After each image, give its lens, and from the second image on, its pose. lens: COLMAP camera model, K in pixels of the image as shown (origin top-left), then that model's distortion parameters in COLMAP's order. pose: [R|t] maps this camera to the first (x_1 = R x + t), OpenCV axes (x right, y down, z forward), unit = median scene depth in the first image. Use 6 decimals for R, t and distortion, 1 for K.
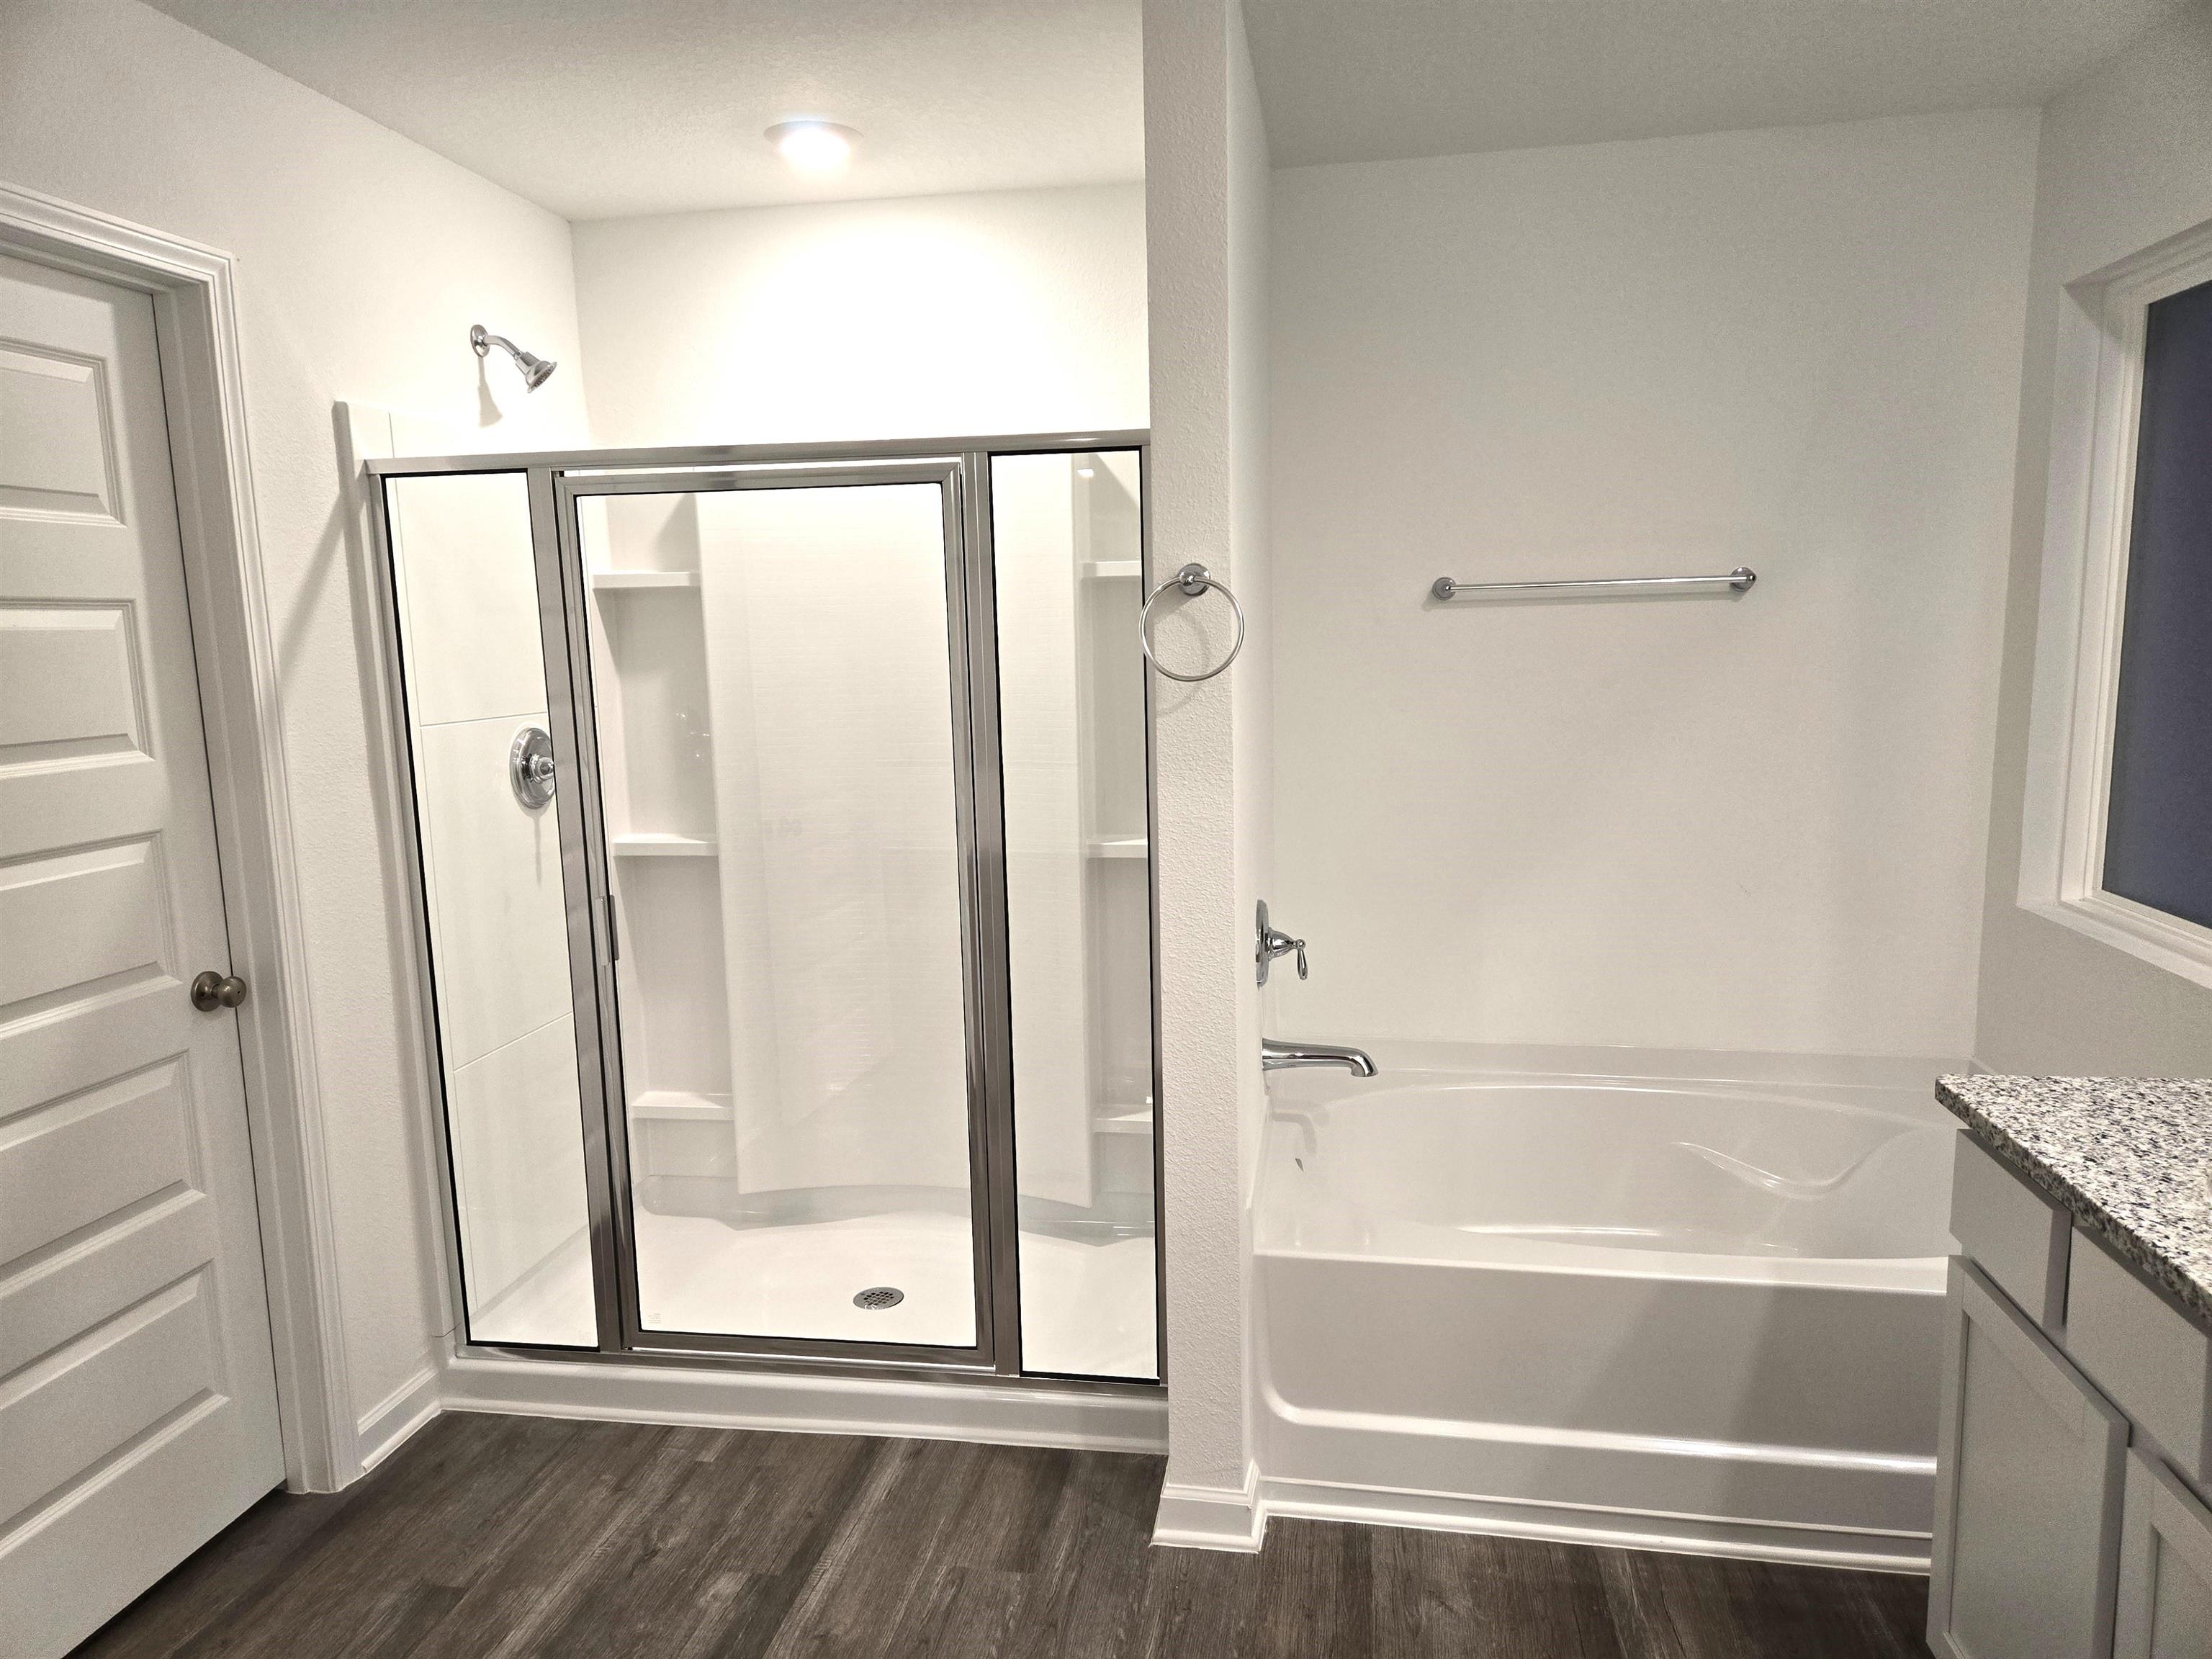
lens RADIAL K [[1462.8, 0, 1138.9], [0, 1462.8, 865.7], [0, 0, 1]] dist [0.053783, -0.049290]
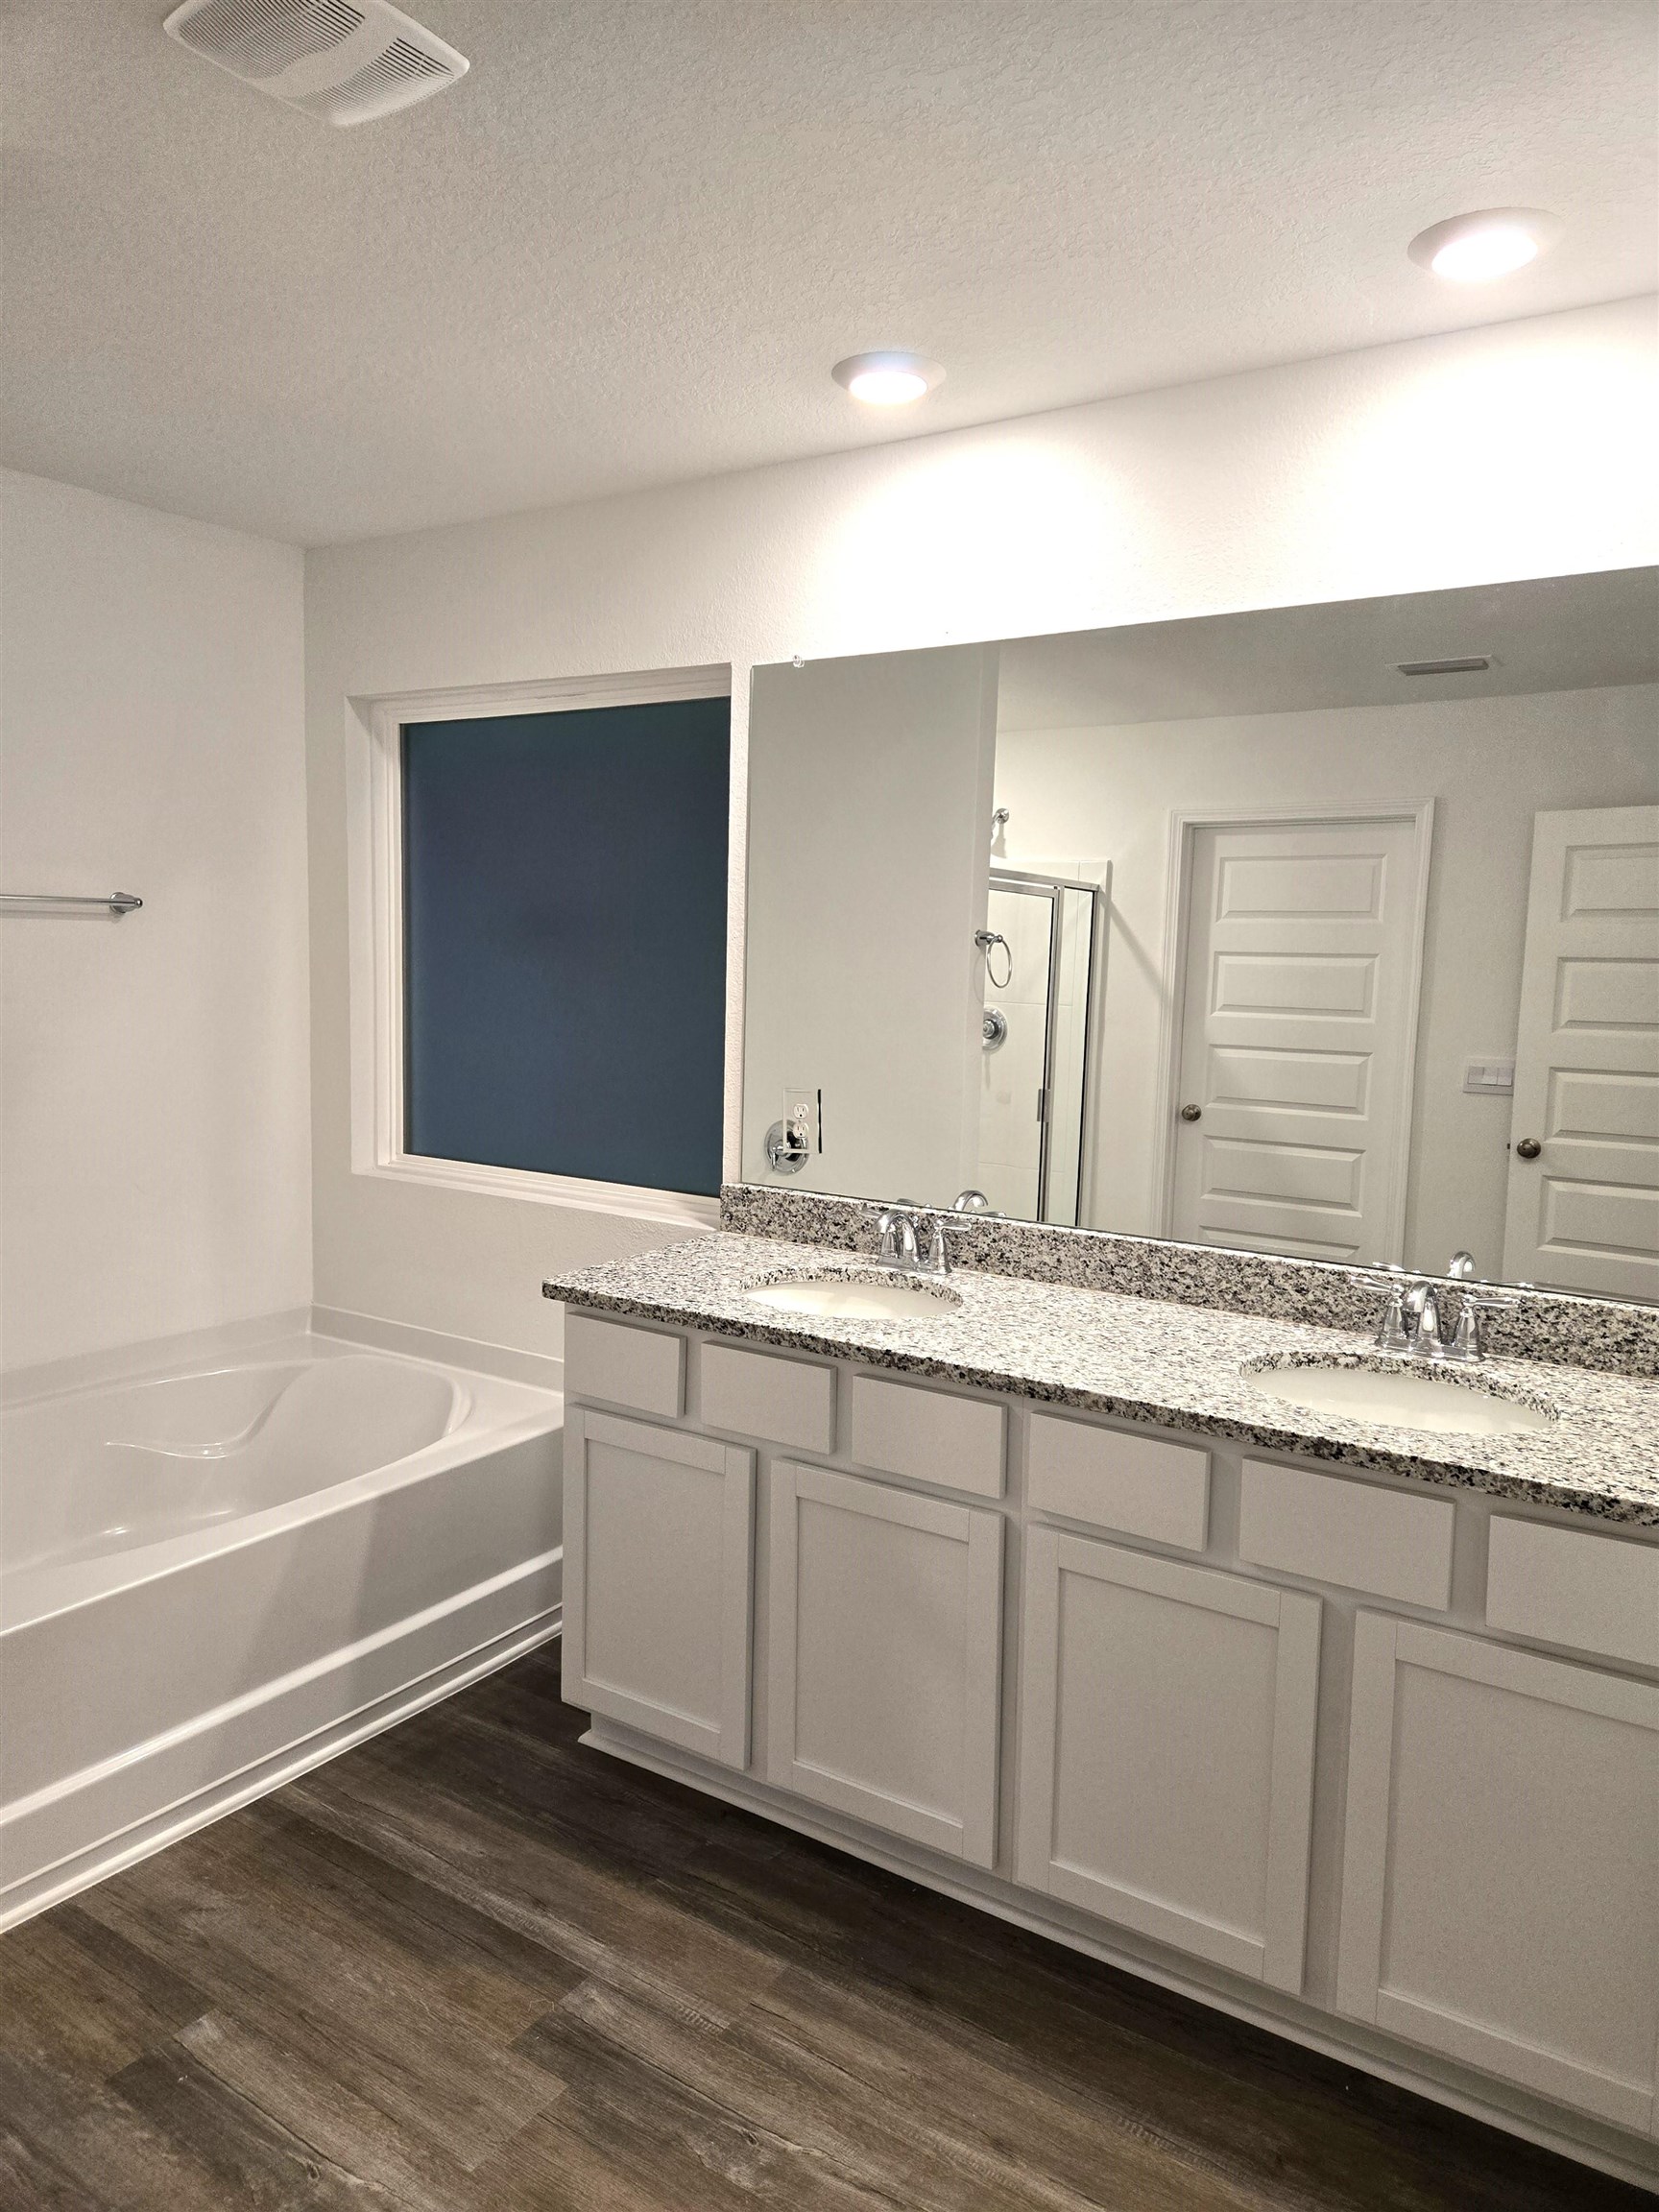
lens RADIAL K [[1462.8, 0, 786.2], [0, 1462.8, 1090.2], [0, 0, 1]] dist [0.053783, -0.049290]
pose [[0.420478, -0.057045, 0.905508, -0.439099], [0.114643, 0.993363, 0.009345, -0.014409], [-0.900031, 0.099881, 0.424227, 0.139750]]
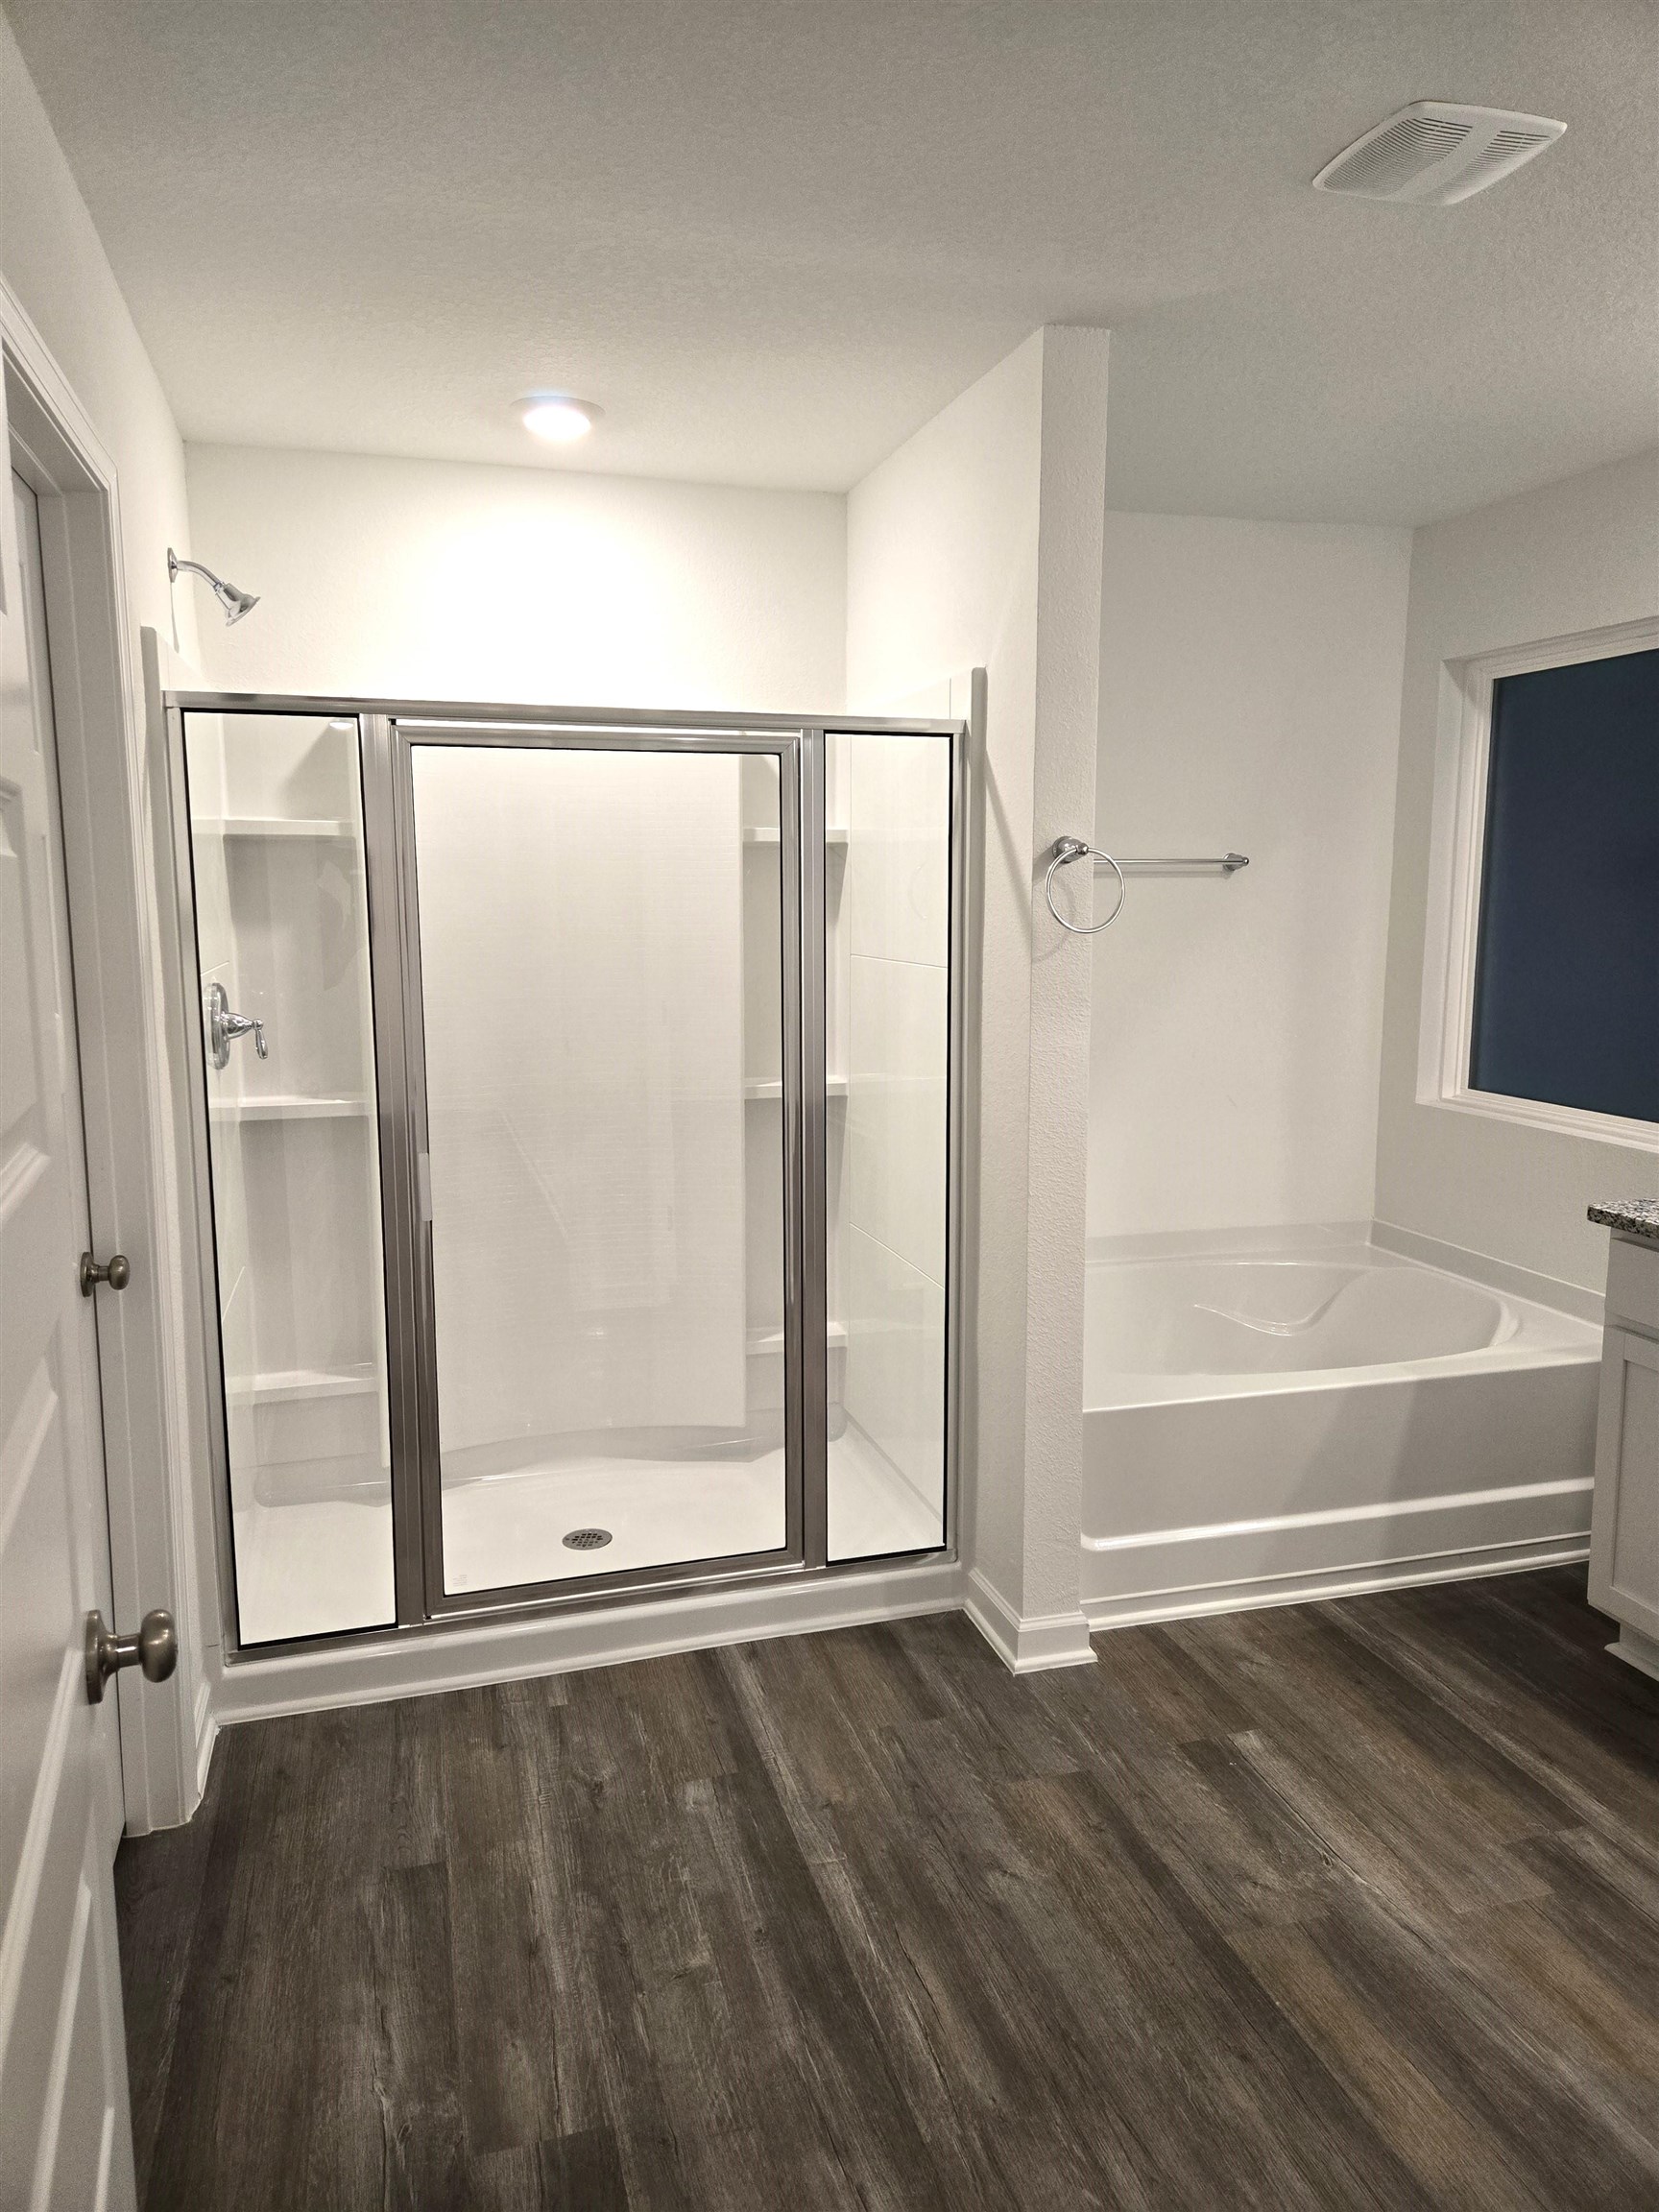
lens RADIAL K [[1462.8, 0, 821.0], [0, 1462.8, 1088.7], [0, 0, 1]] dist [0.053783, -0.049290]
pose [[0.900792, -0.038255, 0.432562, -0.567874], [0.051262, 0.998515, -0.018444, 0.011793], [-0.431214, 0.038789, 0.901416, 0.001066]]
